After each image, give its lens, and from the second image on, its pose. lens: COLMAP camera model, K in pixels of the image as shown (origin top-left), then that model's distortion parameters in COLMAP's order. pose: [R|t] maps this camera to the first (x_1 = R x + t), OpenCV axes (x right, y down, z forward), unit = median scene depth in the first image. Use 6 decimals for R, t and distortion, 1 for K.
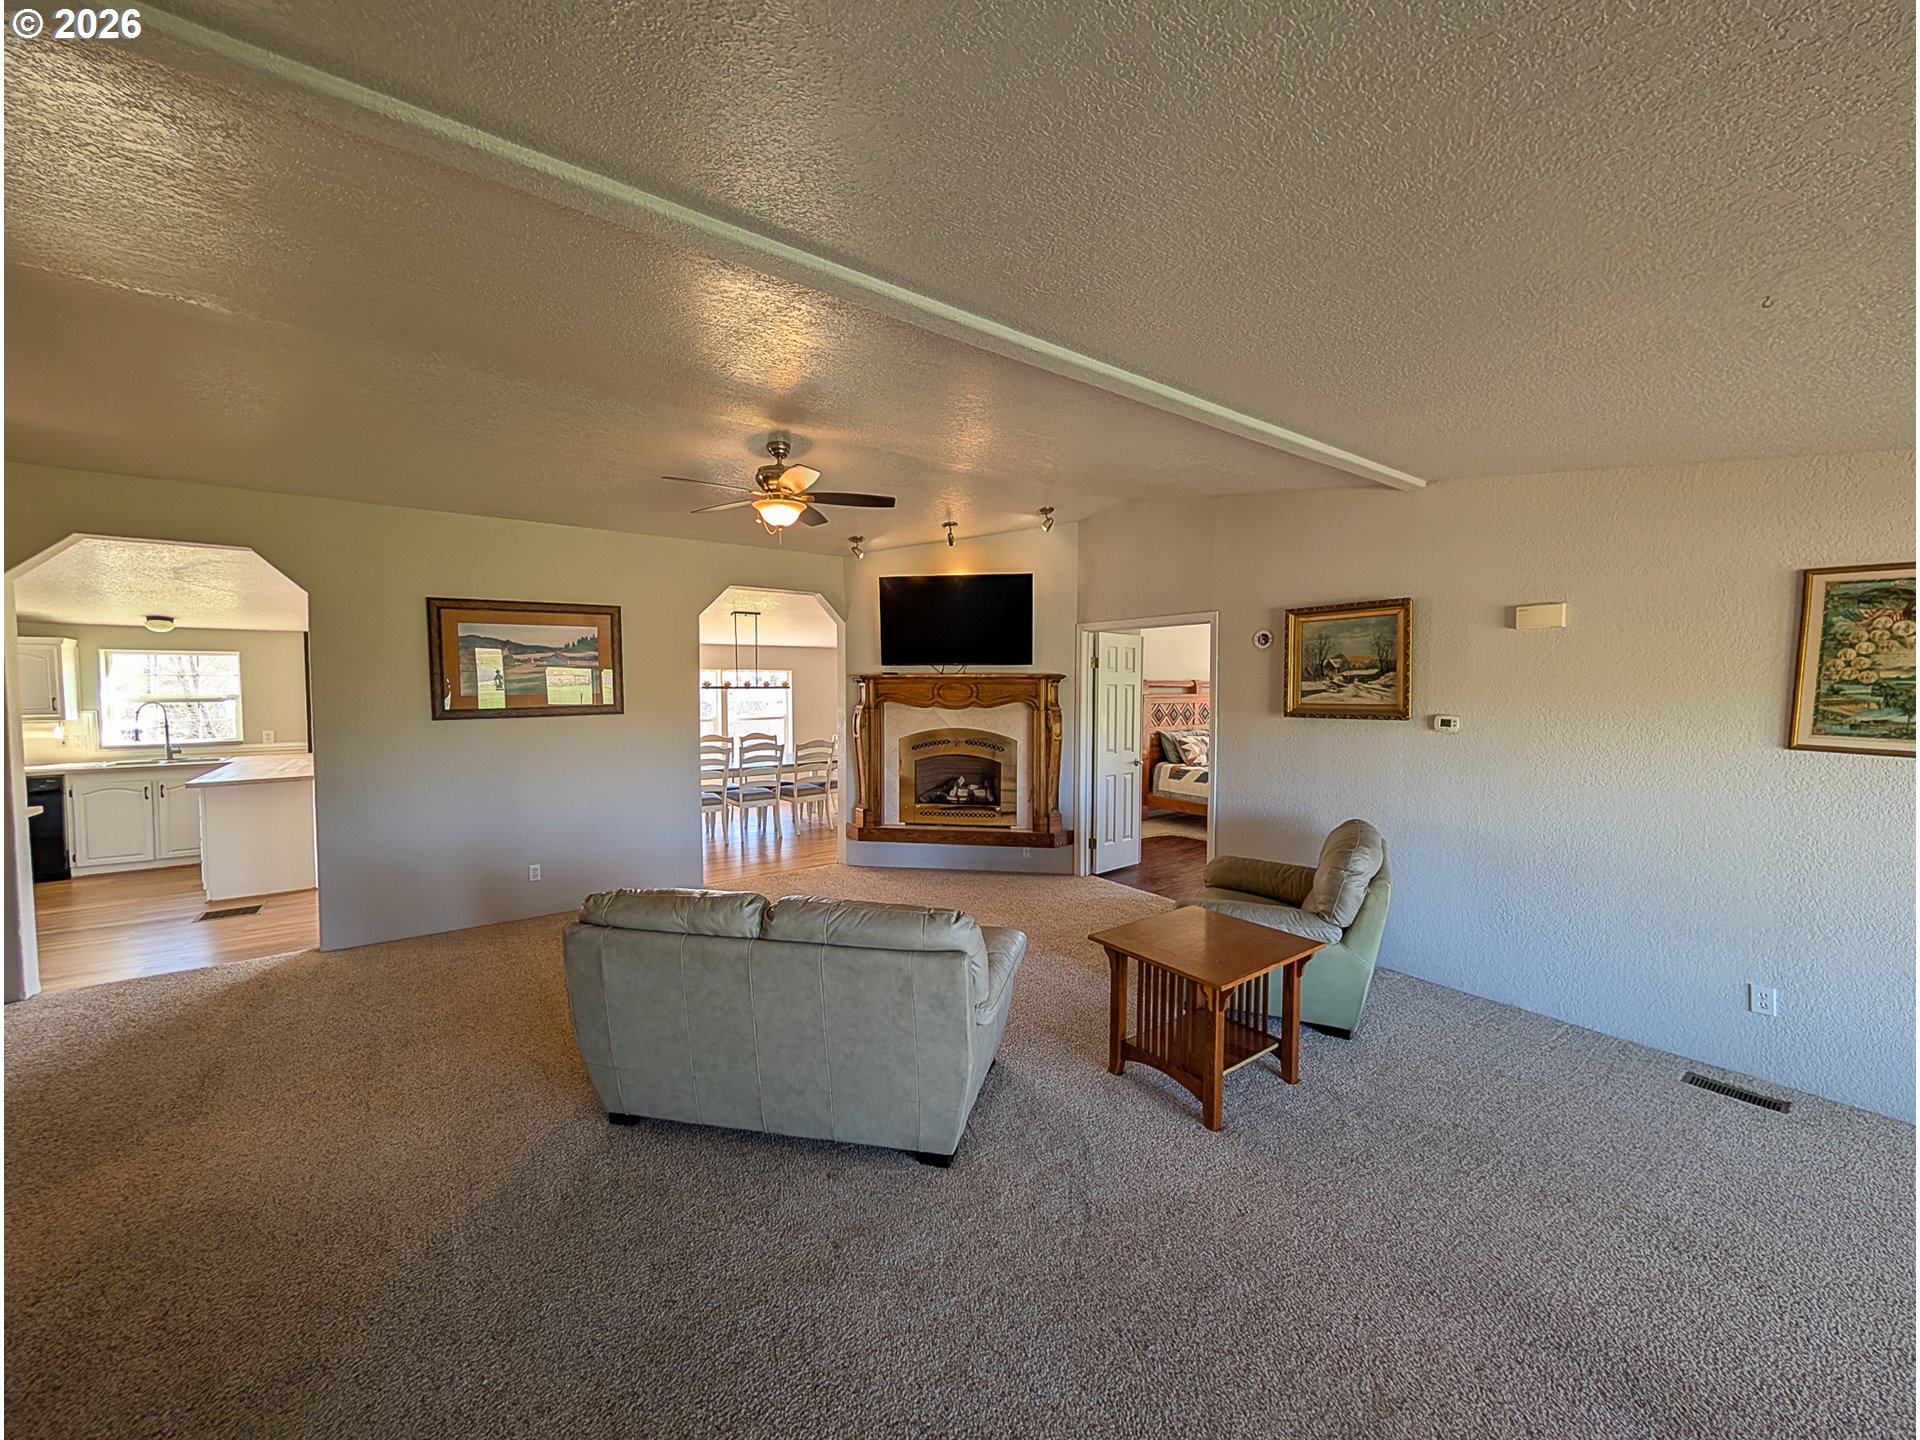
lens RADIAL K [[726.0, 0, 954.9], [0, 726.0, 717.9], [0, 0, 1]] dist [0.001703, 0.000102]
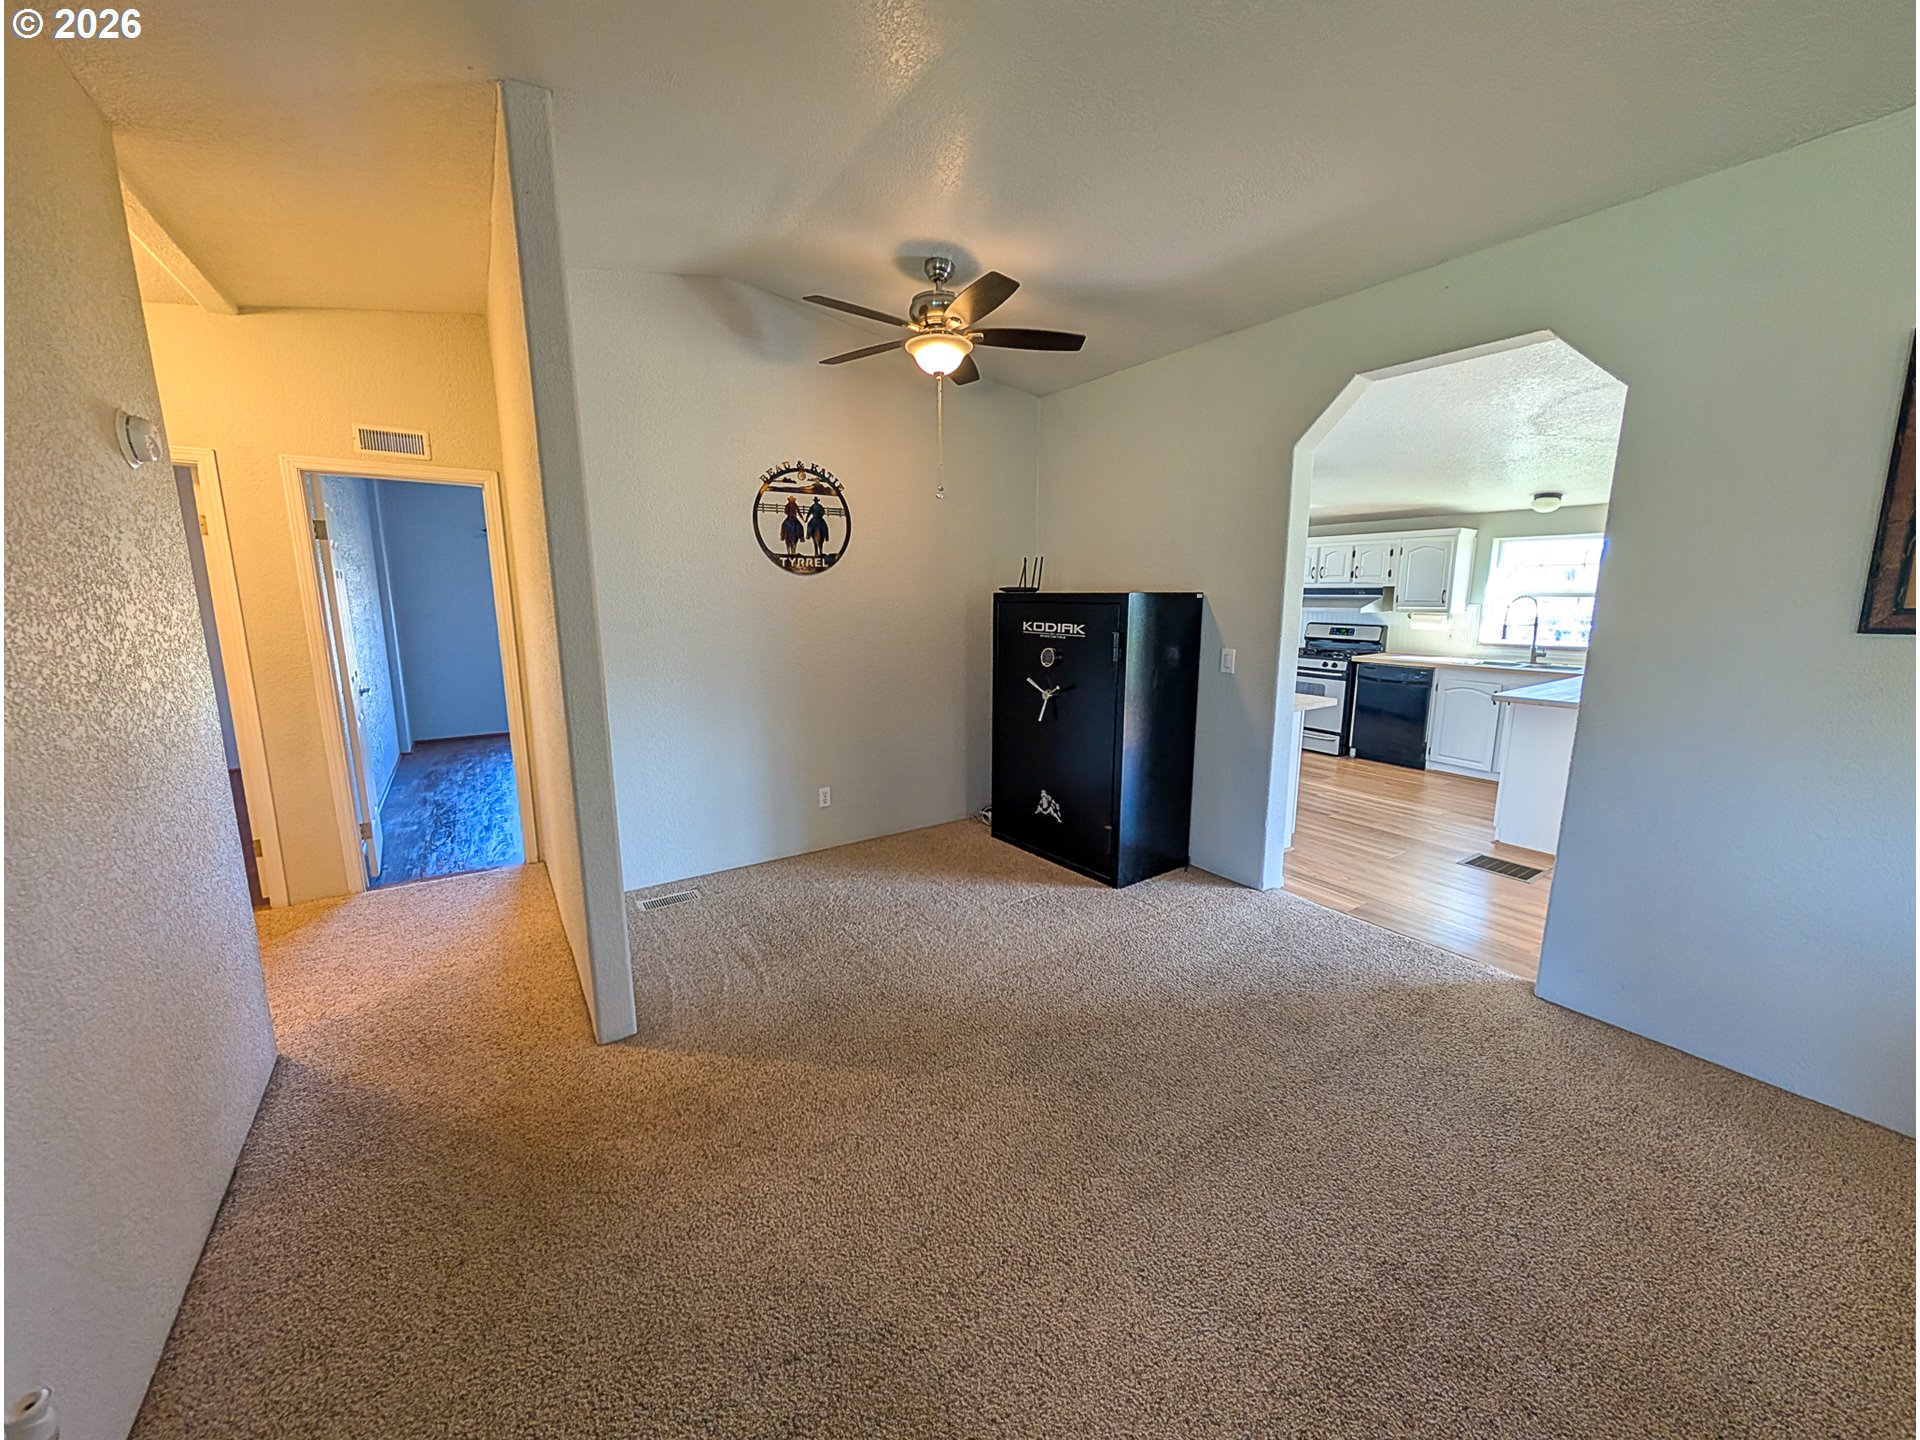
lens RADIAL K [[726.0, 0, 954.9], [0, 726.0, 717.9], [0, 0, 1]] dist [0.001703, 0.000102]
pose [[-0.035661, 0.173156, -0.984249, -0.237437], [-0.044878, 0.983604, 0.174669, 0.000763], [0.998356, 0.050400, -0.027305, 0.430191]]
